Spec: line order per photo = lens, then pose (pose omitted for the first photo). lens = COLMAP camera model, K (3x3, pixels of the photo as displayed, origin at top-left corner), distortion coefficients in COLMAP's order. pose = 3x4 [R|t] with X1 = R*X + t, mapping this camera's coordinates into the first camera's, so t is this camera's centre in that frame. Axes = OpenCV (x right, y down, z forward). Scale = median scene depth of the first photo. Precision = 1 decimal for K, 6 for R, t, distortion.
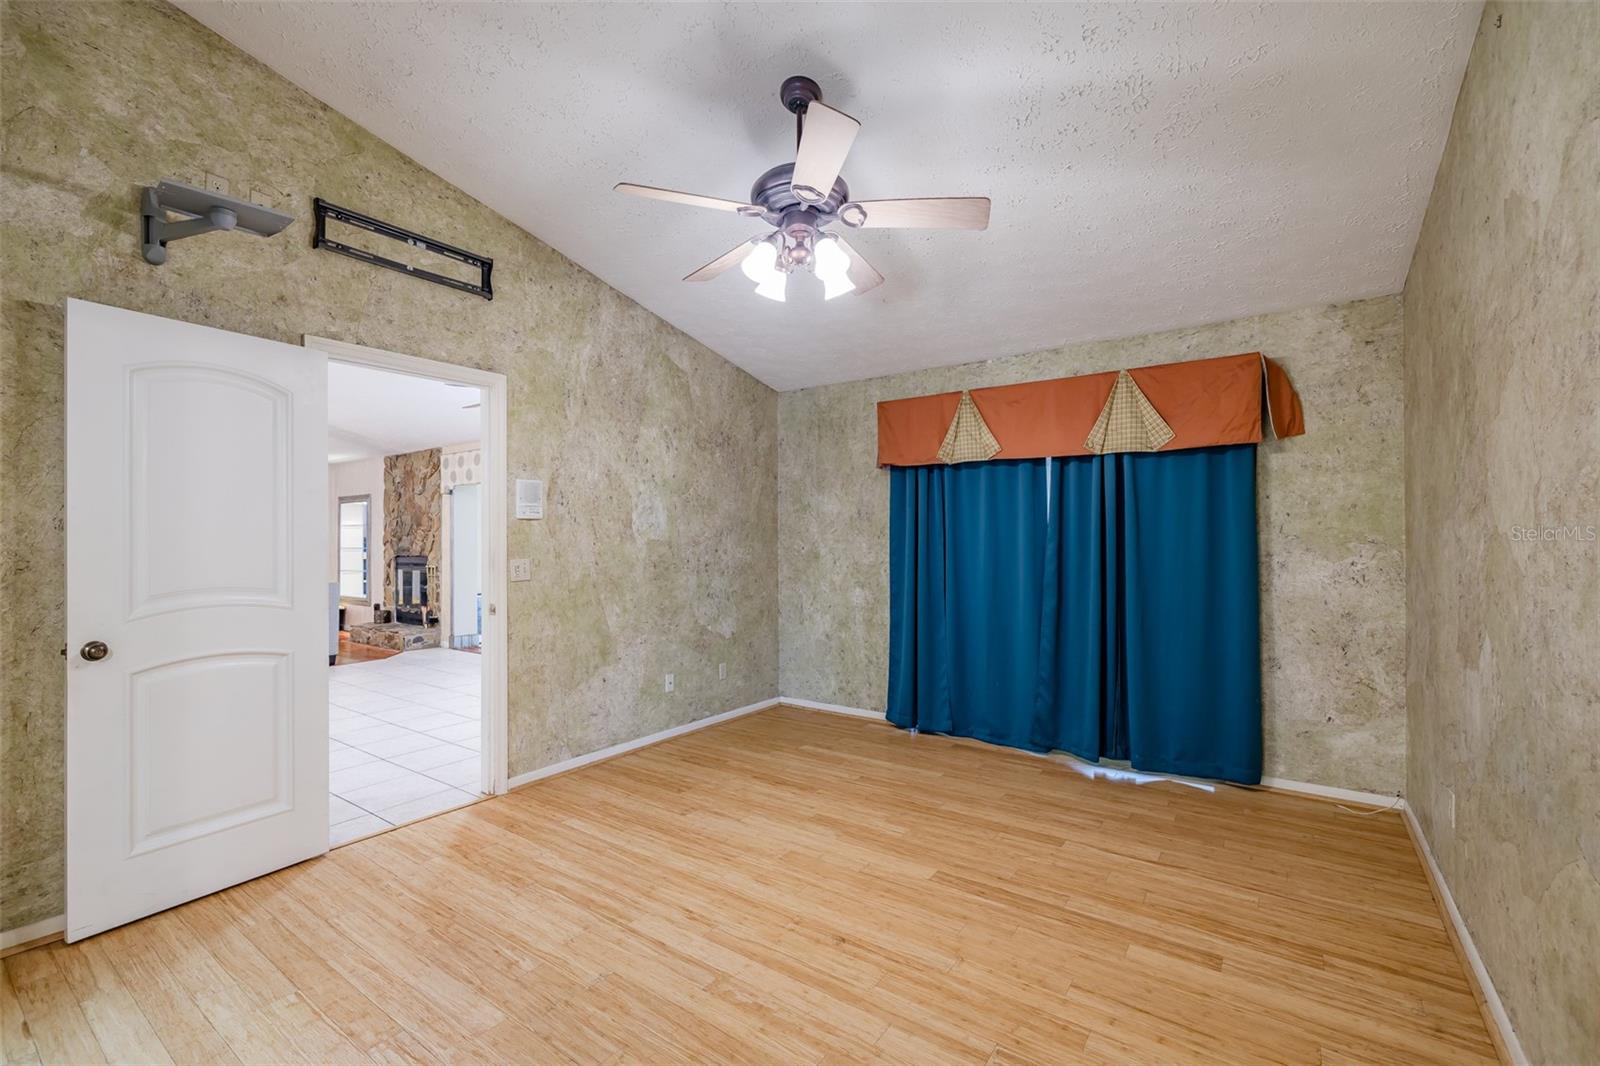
lens RADIAL K [[689.2, 0, 797.5], [0, 689.2, 540.6], [0, 0, 1]] dist [0.003872, -0.000368]
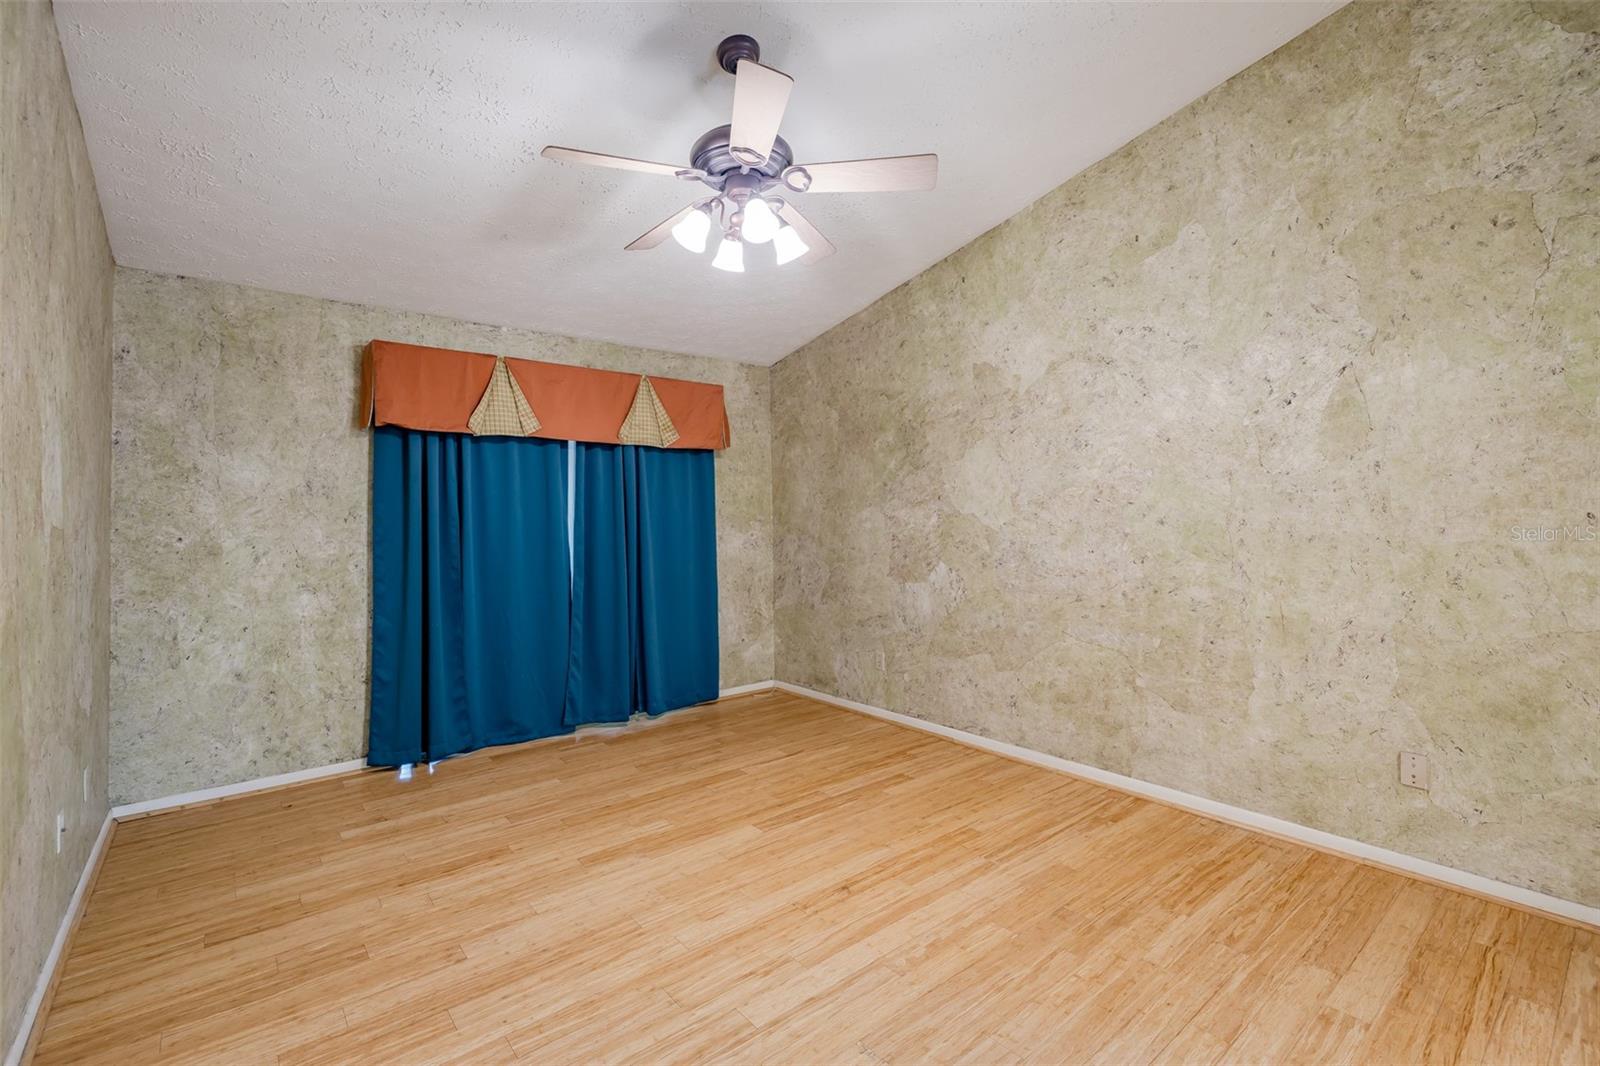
lens RADIAL K [[689.2, 0, 788.8], [0, 689.2, 504.5], [0, 0, 1]] dist [0.003872, -0.000368]
pose [[0.279583, 0.017166, 0.959968, -0.607925], [0.012889, 0.999683, -0.021630, 0.000076], [-0.960035, 0.018421, 0.279273, 0.464965]]
